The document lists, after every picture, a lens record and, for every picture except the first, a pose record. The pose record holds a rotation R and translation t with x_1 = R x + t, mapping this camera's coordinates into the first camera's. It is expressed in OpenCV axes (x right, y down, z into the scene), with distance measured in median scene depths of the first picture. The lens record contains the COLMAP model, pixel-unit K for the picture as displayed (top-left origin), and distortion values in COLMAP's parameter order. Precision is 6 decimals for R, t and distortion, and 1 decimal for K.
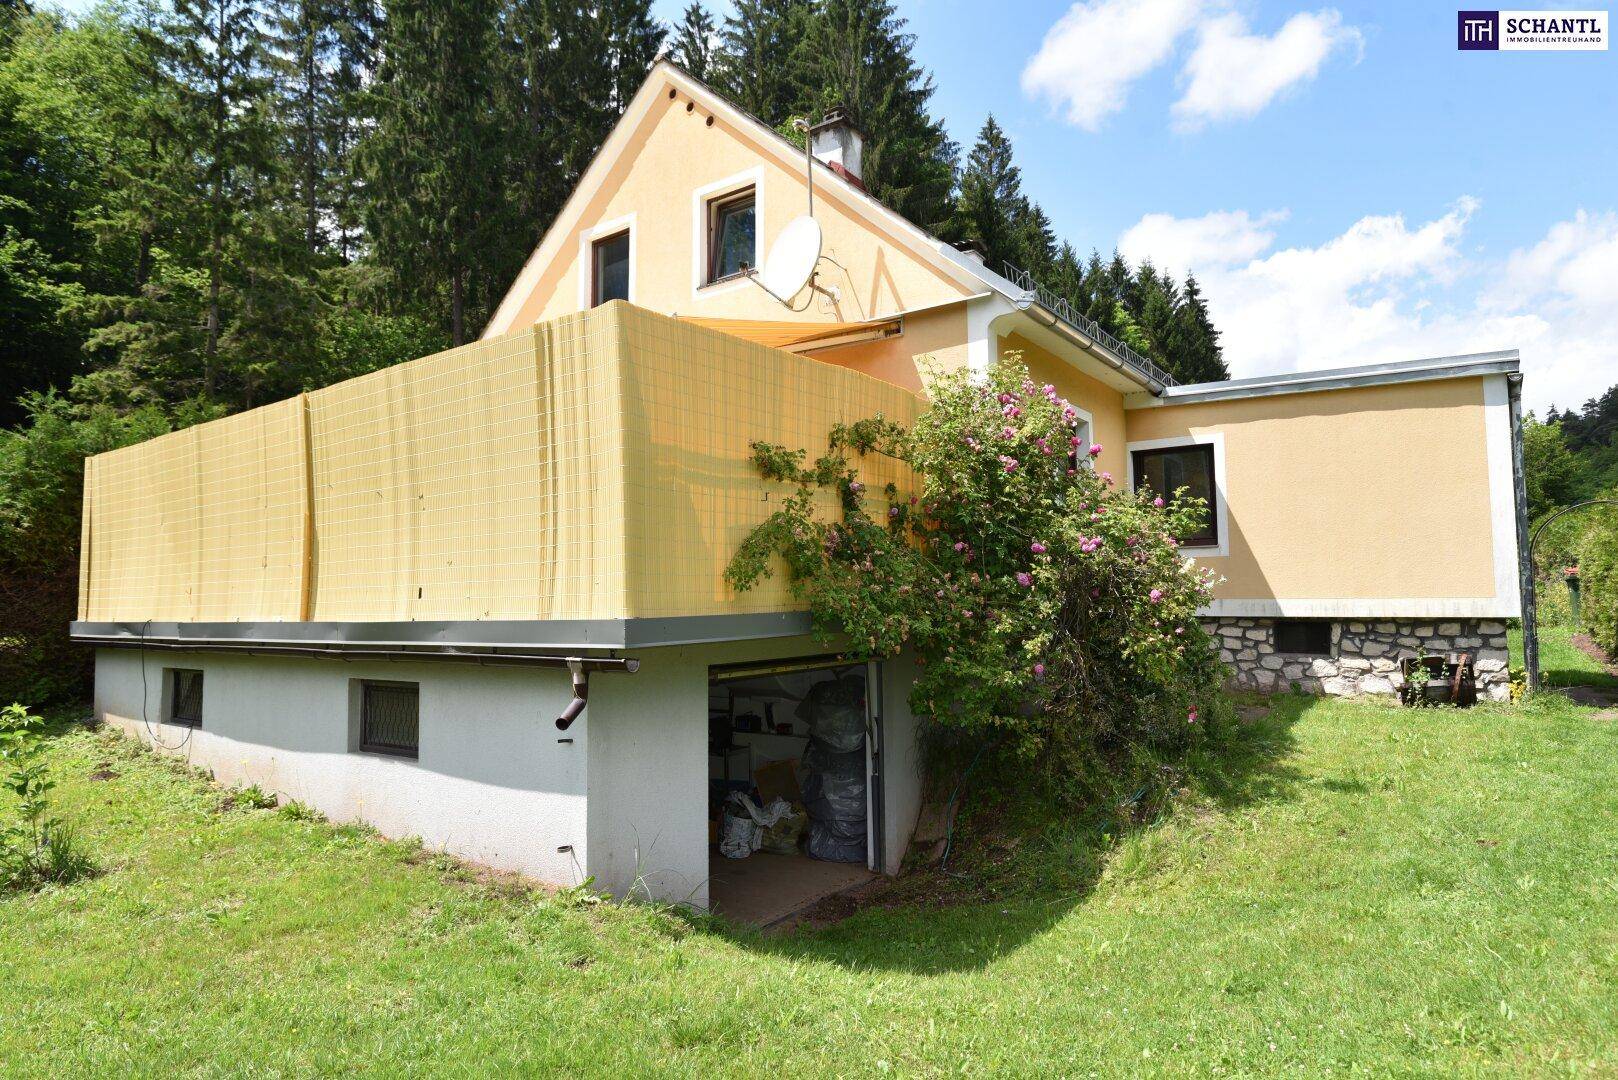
lens RADIAL K [[937.9, 0, 809.0], [0, 937.9, 540.0], [0, 0, 1]] dist [-0.002910, -0.004229]
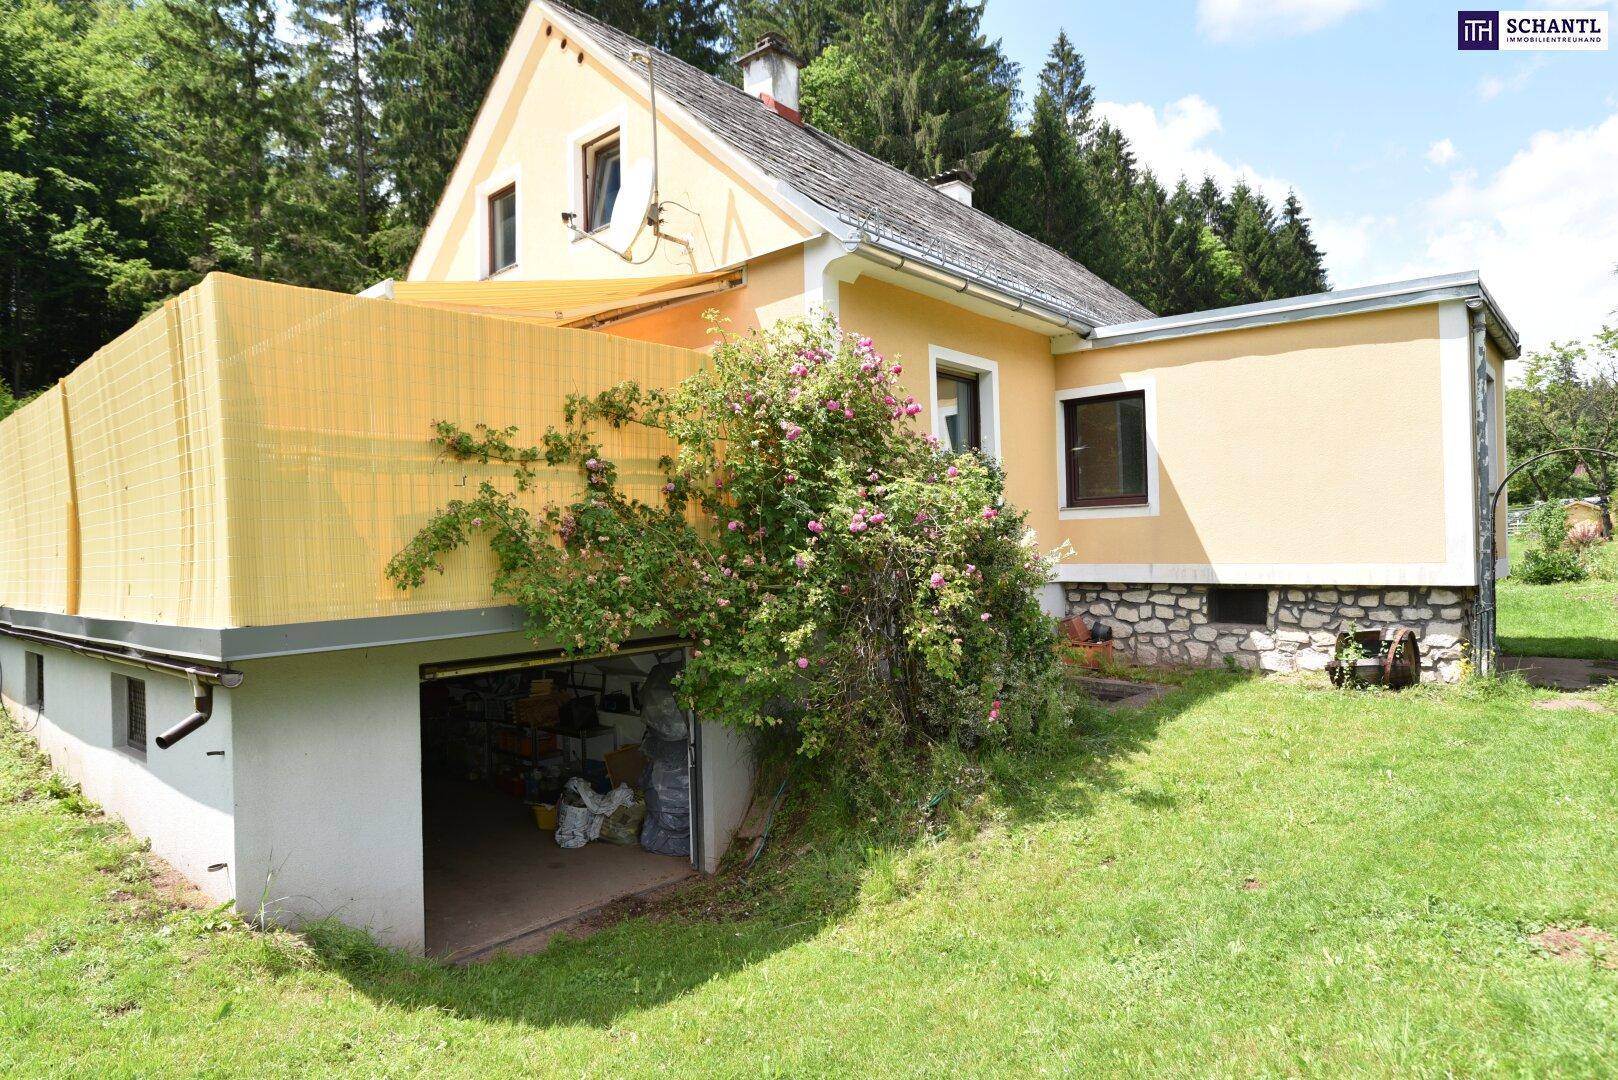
lens RADIAL K [[937.9, 0, 809.0], [0, 937.9, 540.0], [0, 0, 1]] dist [-0.002910, -0.004229]
pose [[0.994478, -0.014910, -0.103877, 0.229917], [0.021013, 0.998101, 0.057909, -0.020950], [0.102816, -0.059772, 0.992903, 0.080206]]
